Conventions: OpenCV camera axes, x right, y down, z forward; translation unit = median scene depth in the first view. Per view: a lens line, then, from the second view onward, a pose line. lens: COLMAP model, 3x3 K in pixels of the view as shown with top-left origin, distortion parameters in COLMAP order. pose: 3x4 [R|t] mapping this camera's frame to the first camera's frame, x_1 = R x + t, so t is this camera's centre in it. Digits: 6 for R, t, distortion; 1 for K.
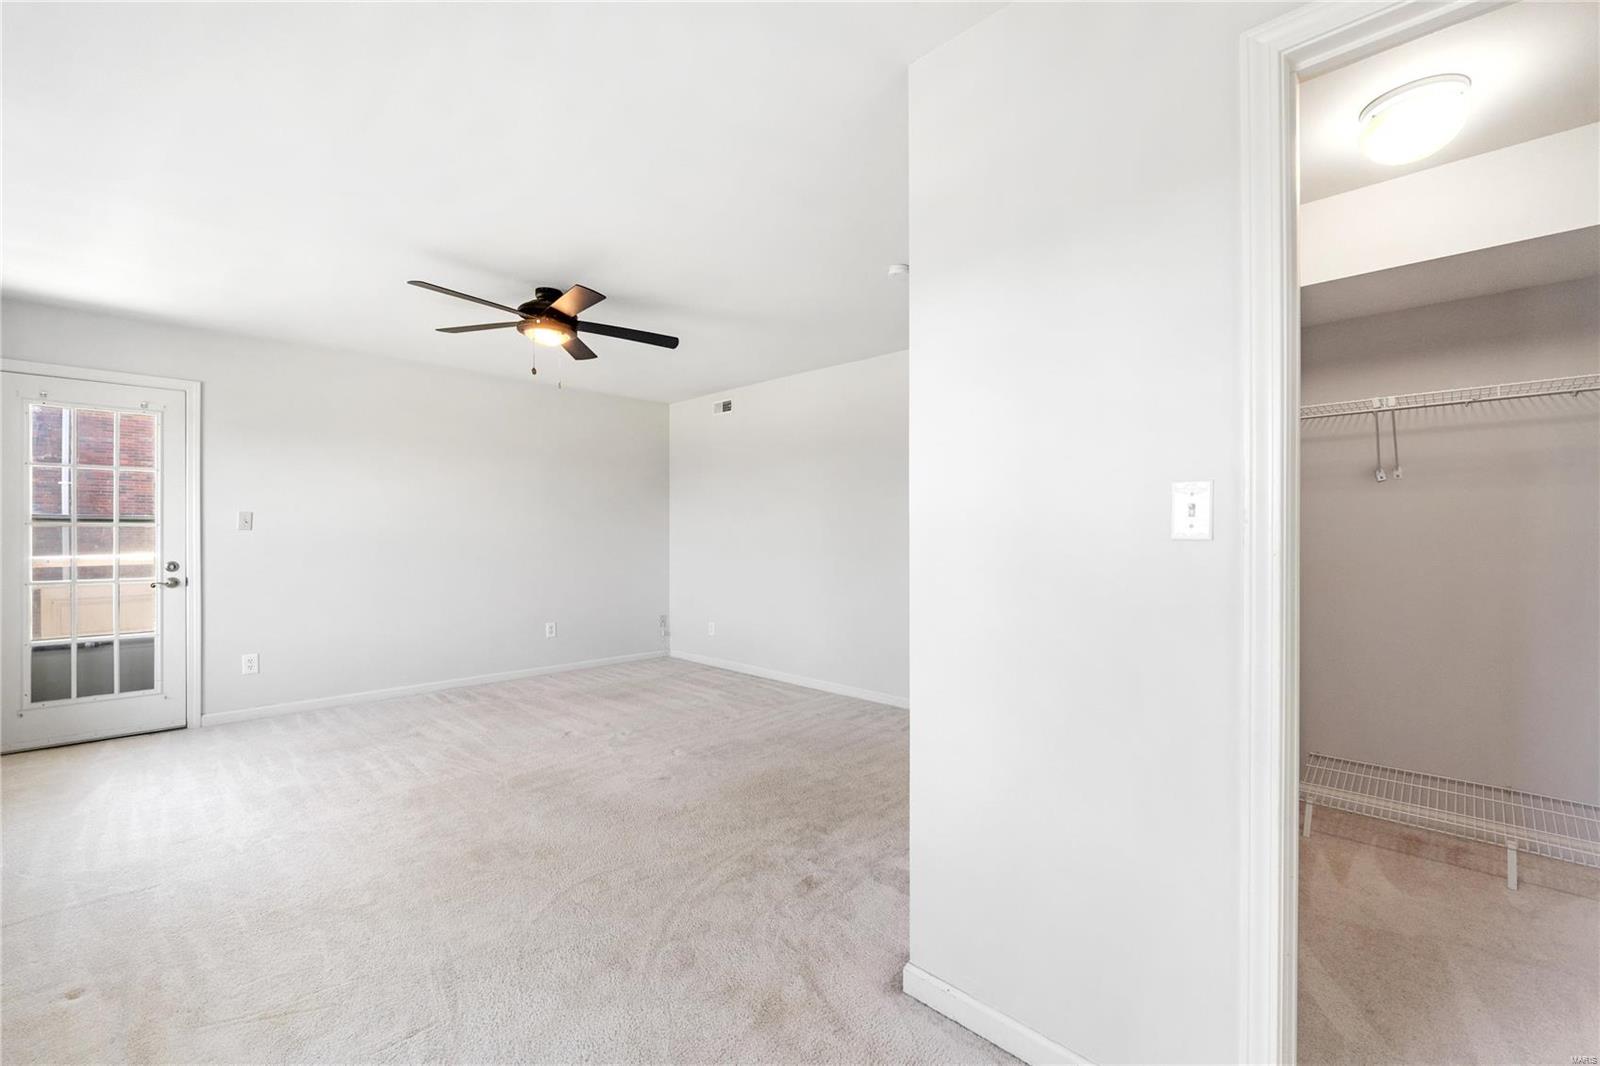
lens RADIAL K [[662.7, 0, 800.0], [0, 662.7, 533.0], [0, 0, 1]] dist [-0.000496, -0.000038]
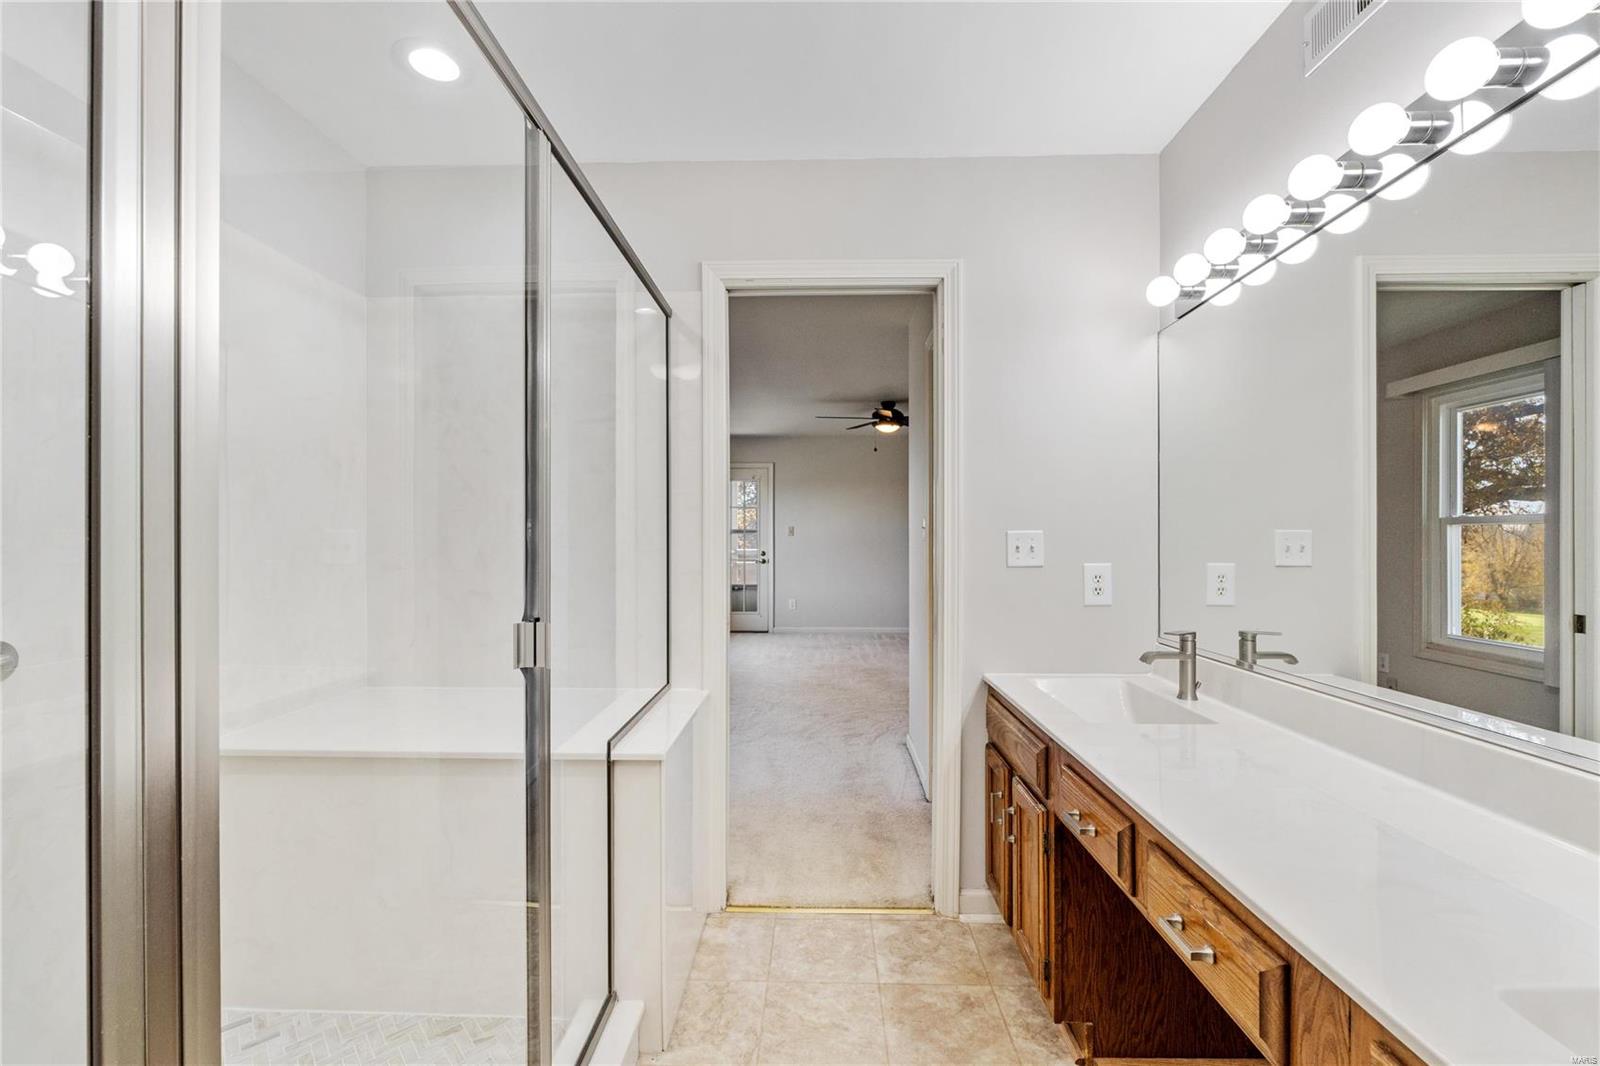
lens RADIAL K [[678.0, 0, 800.0], [0, 678.0, 533.0], [0, 0, 1]] dist [-0.001446, -0.000030]
pose [[0.669536, -0.011006, -0.742698, 0.709574], [0.007427, 0.999939, -0.008123, 0.004486], [0.742743, -0.000077, 0.669577, -0.336436]]
